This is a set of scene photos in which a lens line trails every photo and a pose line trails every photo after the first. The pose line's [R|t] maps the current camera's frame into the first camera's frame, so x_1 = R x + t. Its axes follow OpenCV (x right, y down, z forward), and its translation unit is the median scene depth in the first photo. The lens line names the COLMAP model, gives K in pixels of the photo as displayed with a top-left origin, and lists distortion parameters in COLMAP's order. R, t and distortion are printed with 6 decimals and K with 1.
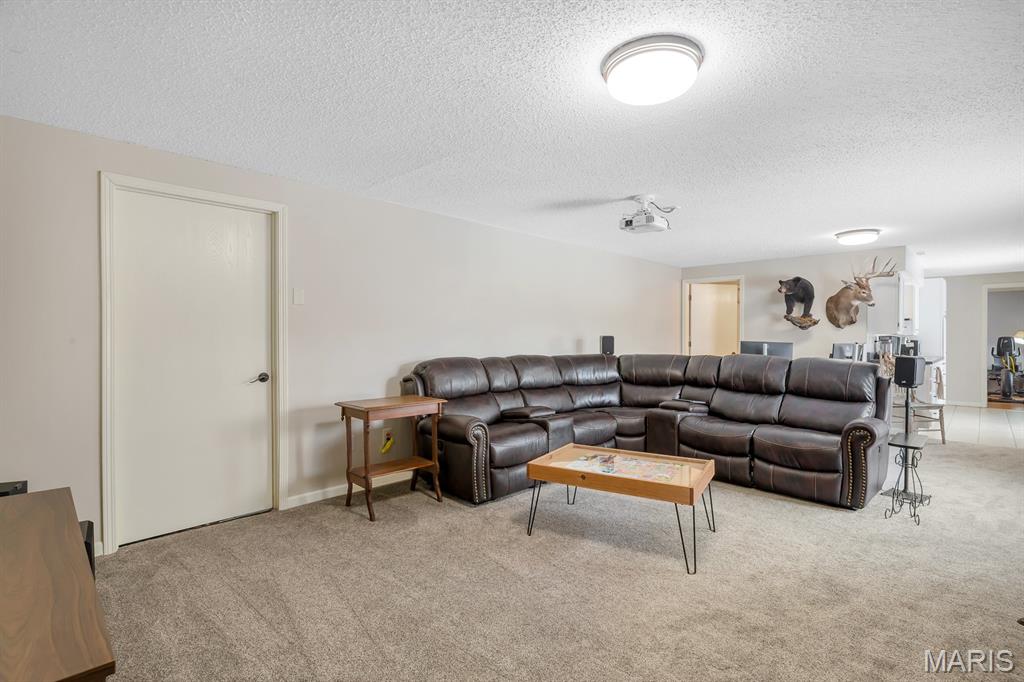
lens RADIAL K [[491.7, 0, 528.8], [0, 491.7, 337.6], [0, 0, 1]] dist [-0.004703, 0.000554]
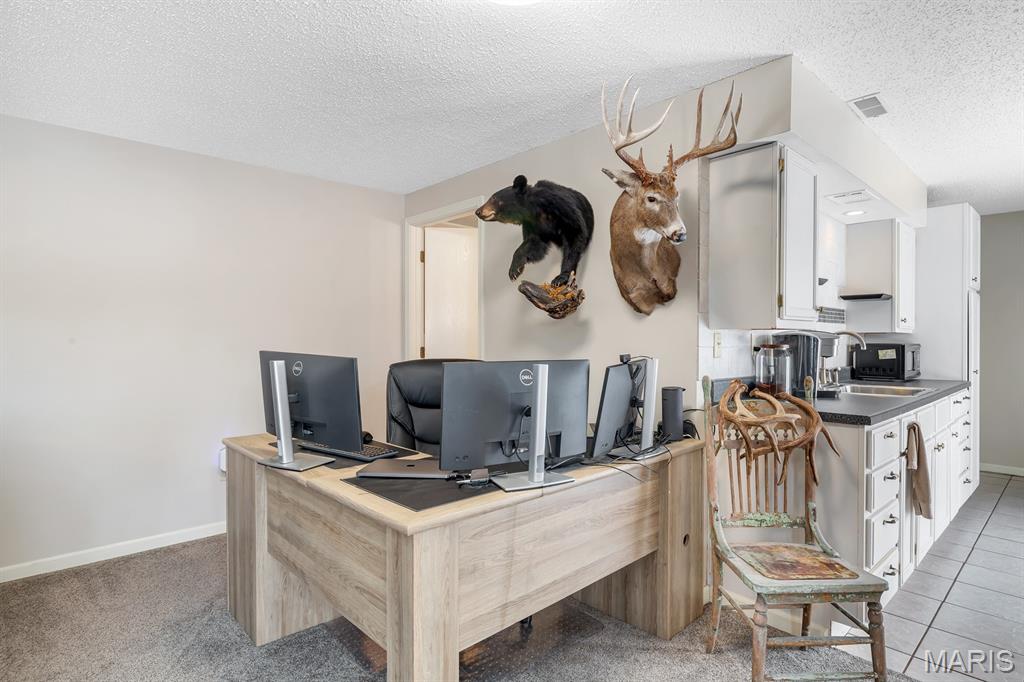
lens RADIAL K [[535.9, 0, 513.1], [0, 535.9, 339.8], [0, 0, 1]] dist [-0.000824, -0.000032]
pose [[0.997313, 0.000168, -0.073260, 0.576749], [0.000227, 0.999986, 0.005373, -0.001417], [0.073260, -0.005375, 0.997298, 0.599612]]
